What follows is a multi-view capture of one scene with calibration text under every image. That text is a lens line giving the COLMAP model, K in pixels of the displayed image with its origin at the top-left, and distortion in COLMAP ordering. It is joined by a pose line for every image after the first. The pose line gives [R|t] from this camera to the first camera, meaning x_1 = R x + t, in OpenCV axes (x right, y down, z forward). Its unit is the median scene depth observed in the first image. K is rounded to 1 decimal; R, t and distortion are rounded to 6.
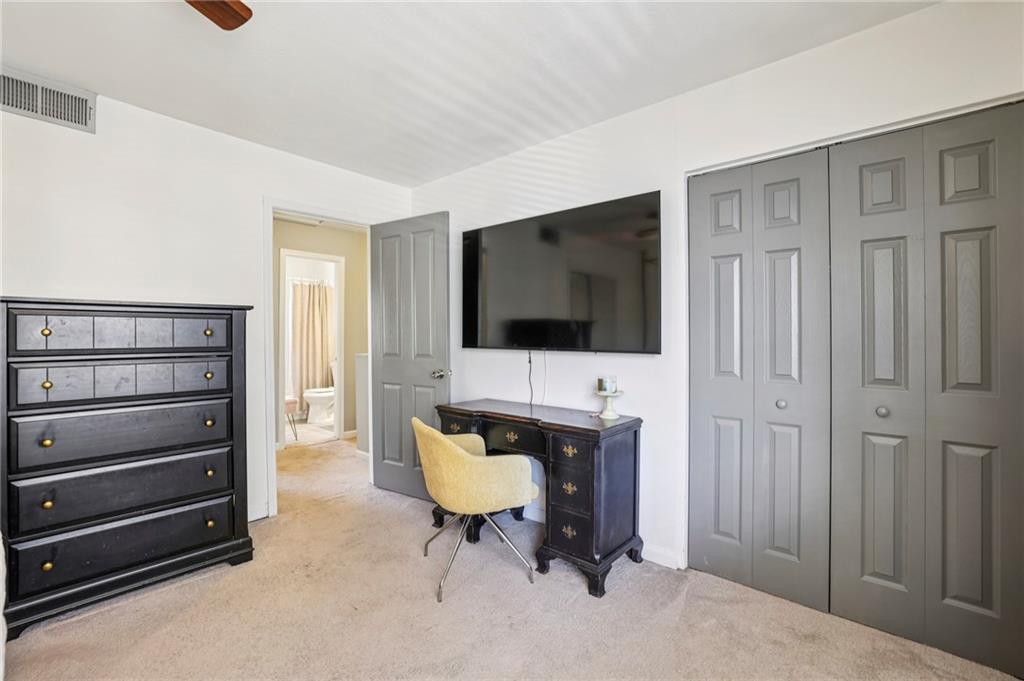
lens RADIAL K [[444.4, 0, 512.9], [0, 444.4, 338.1], [0, 0, 1]] dist [-0.041372, 0.008728]
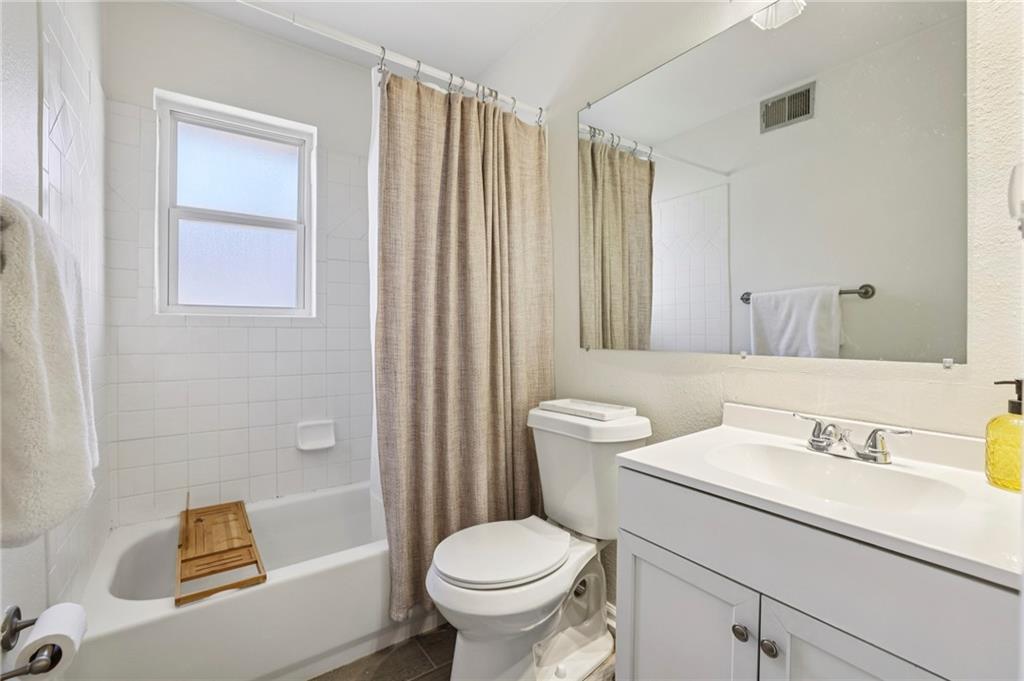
lens RADIAL K [[444.4, 0, 512.4], [0, 444.4, 339.1], [0, 0, 1]] dist [-0.041372, 0.008728]
pose [[0.976568, 0.005078, -0.215149, -0.376360], [-0.003571, 0.999966, 0.007394, 0.011511], [0.215179, -0.006452, 0.976553, 0.774131]]
